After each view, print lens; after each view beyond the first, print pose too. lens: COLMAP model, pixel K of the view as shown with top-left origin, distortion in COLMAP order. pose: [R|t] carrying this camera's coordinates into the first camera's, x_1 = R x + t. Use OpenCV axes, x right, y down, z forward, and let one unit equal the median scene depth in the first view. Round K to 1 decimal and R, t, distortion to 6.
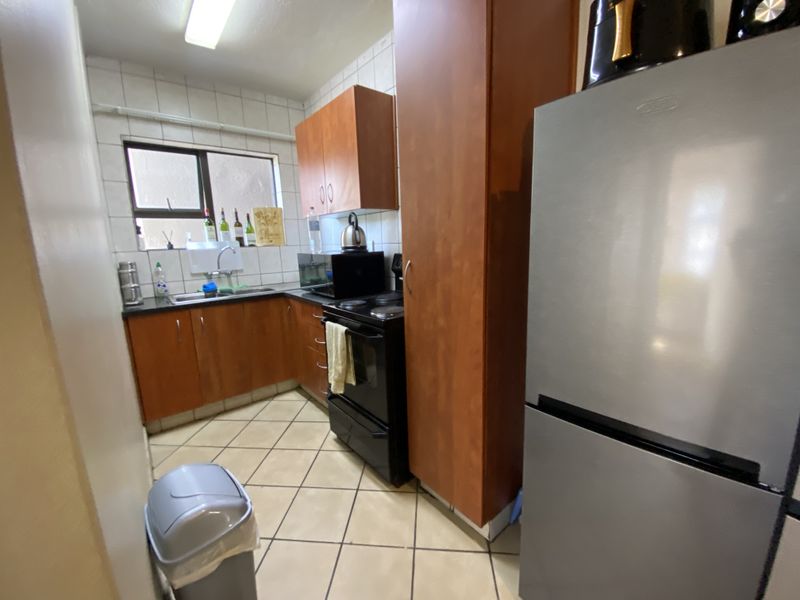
lens RADIAL K [[324.5, 0, 397.2], [0, 324.5, 299.6], [0, 0, 1]] dist [0.032644, -0.027112]
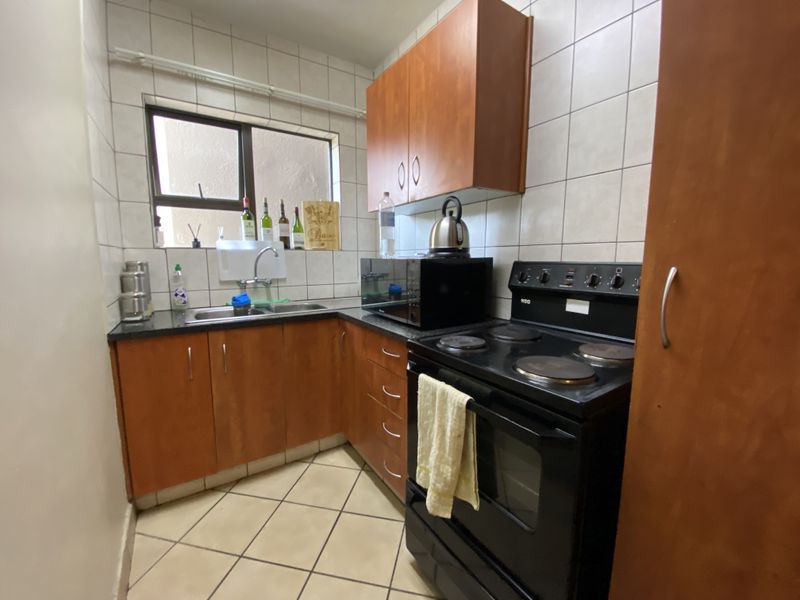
lens RADIAL K [[324.5, 0, 397.2], [0, 324.5, 299.6], [0, 0, 1]] dist [0.032644, -0.027112]
pose [[0.992817, 0.046055, -0.110425, -0.148246], [-0.051469, 0.997583, -0.046683, -0.024165], [0.108008, 0.052031, 0.992788, 0.319474]]
